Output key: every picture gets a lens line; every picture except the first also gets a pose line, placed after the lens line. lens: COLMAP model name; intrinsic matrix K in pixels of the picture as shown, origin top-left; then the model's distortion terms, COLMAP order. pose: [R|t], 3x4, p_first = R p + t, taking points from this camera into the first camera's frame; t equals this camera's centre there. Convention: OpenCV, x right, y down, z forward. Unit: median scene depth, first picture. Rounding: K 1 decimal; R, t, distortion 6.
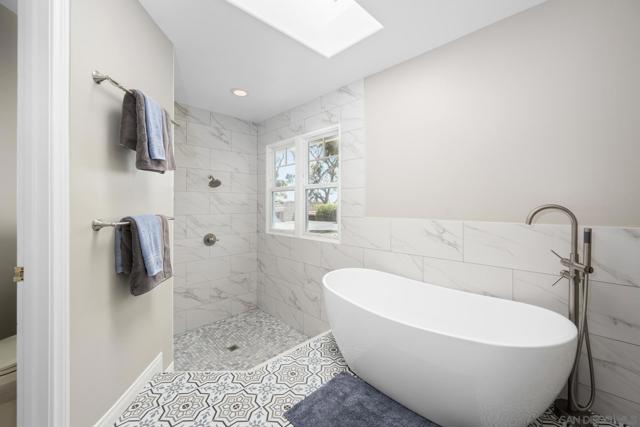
lens RADIAL K [[254.2, 0, 312.9], [0, 254.2, 201.7], [0, 0, 1]] dist [-0.002006, -0.000172]
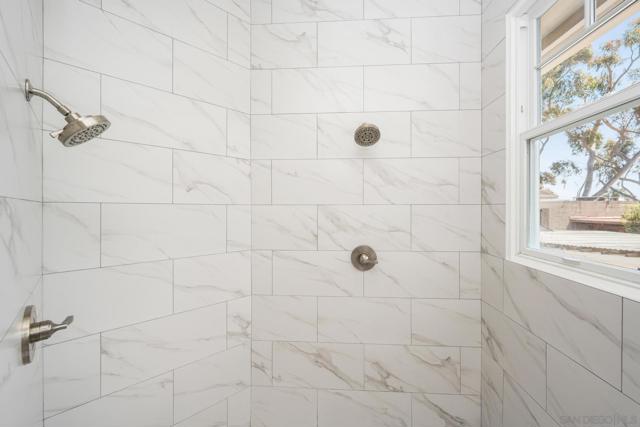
lens RADIAL K [[254.2, 0, 323.1], [0, 254.2, 206.0], [0, 0, 1]] dist [-0.002006, -0.000172]
pose [[0.670376, 0.000101, -0.742021, -0.093463], [0.004261, 0.999983, 0.003986, 0.045560], [0.742009, -0.005834, 0.670364, 0.573770]]
